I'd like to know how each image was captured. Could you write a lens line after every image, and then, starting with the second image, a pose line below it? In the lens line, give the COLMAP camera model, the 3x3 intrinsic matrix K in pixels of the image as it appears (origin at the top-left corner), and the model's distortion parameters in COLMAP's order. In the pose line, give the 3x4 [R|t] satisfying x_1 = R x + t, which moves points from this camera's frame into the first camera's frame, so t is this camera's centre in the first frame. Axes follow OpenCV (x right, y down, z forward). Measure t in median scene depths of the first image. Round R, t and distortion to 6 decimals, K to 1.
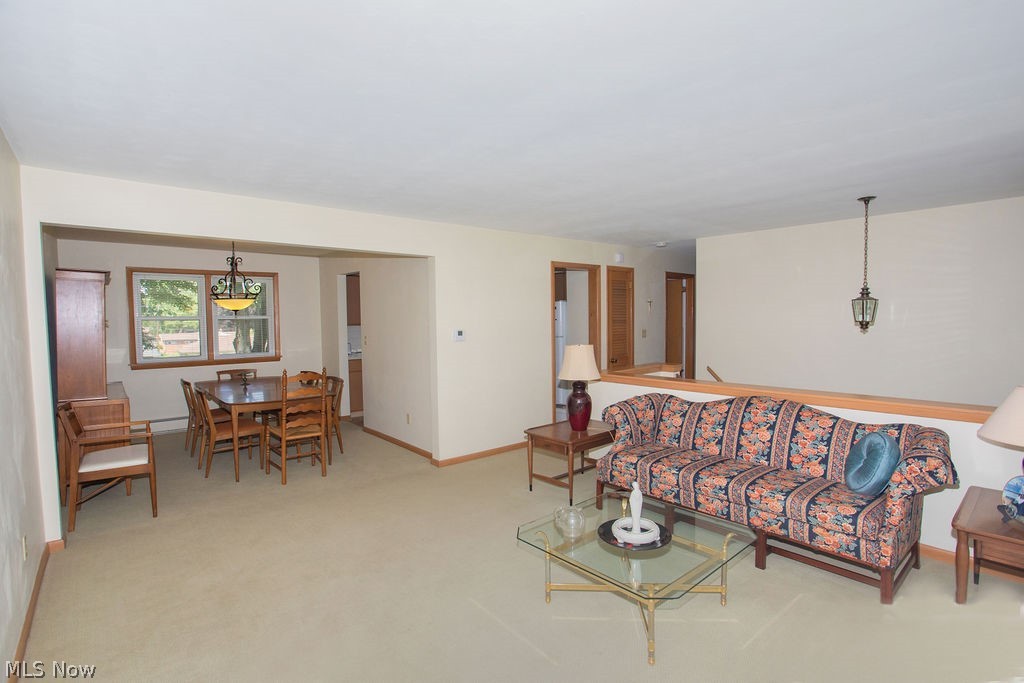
lens RADIAL K [[506.3, 0, 498.6], [0, 506.3, 337.2], [0, 0, 1]] dist [-0.057834, 0.025560]
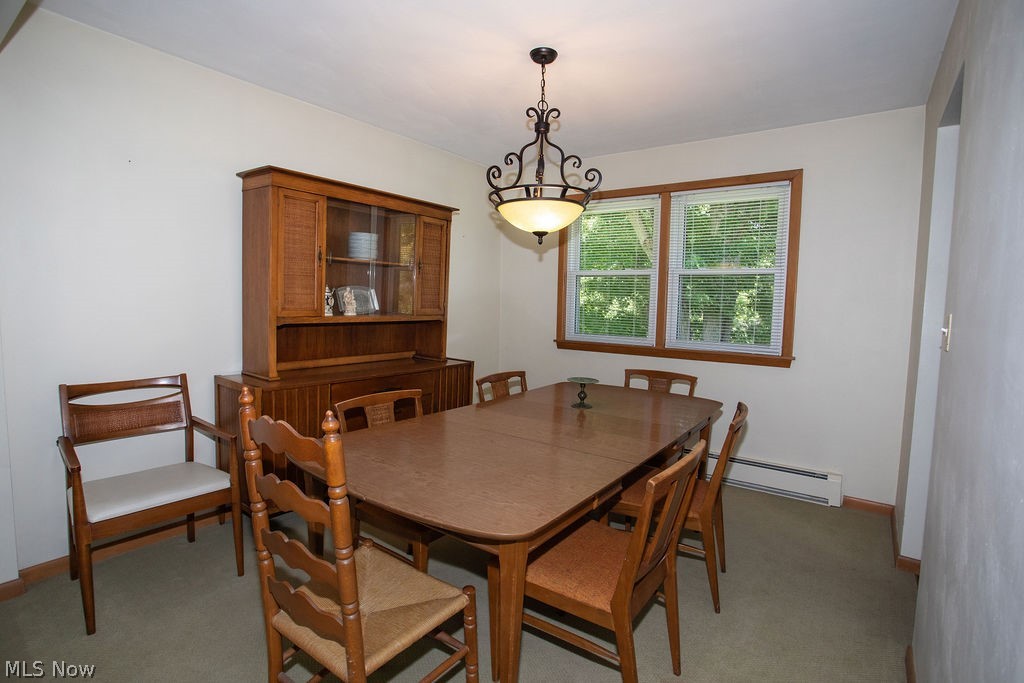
lens RADIAL K [[506.3, 0, 506.9], [0, 506.3, 345.2], [0, 0, 1]] dist [-0.057834, 0.025560]
pose [[0.262869, 0.109366, -0.958613, -0.136136], [-0.071220, 0.993044, 0.093764, 0.003037], [0.962199, 0.043624, 0.268830, 1.121992]]
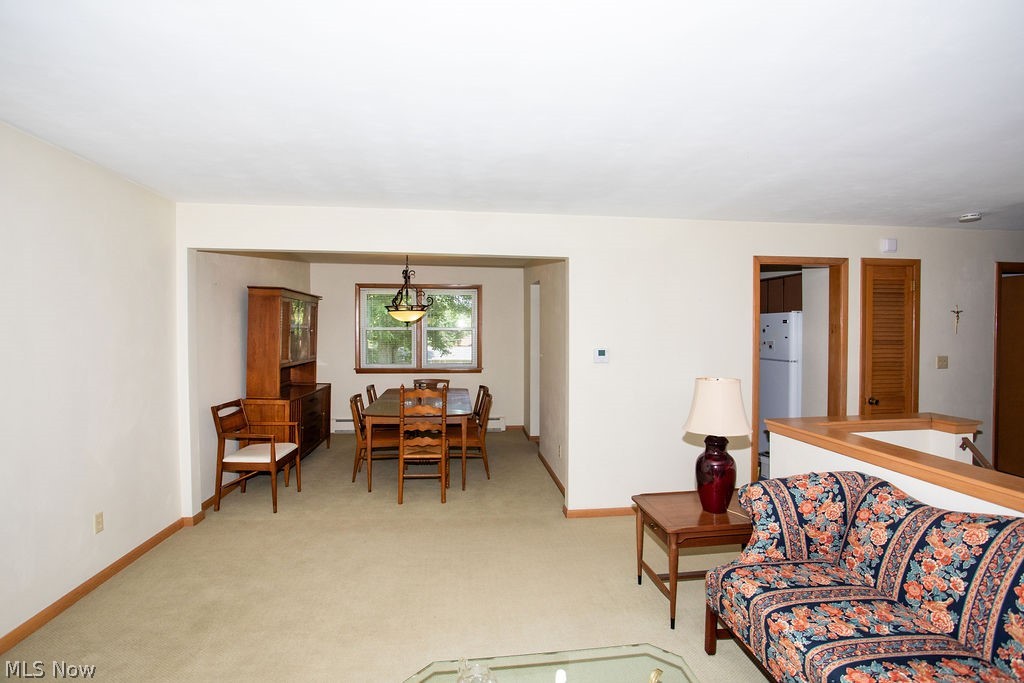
lens RADIAL K [[506.3, 0, 509.4], [0, 506.3, 334.0], [0, 0, 1]] dist [-0.057834, 0.025560]
pose [[0.836356, 0.017434, -0.547910, 0.288168], [-0.034411, 0.999193, -0.020734, -0.019408], [0.547106, 0.036196, 0.836280, 0.320073]]
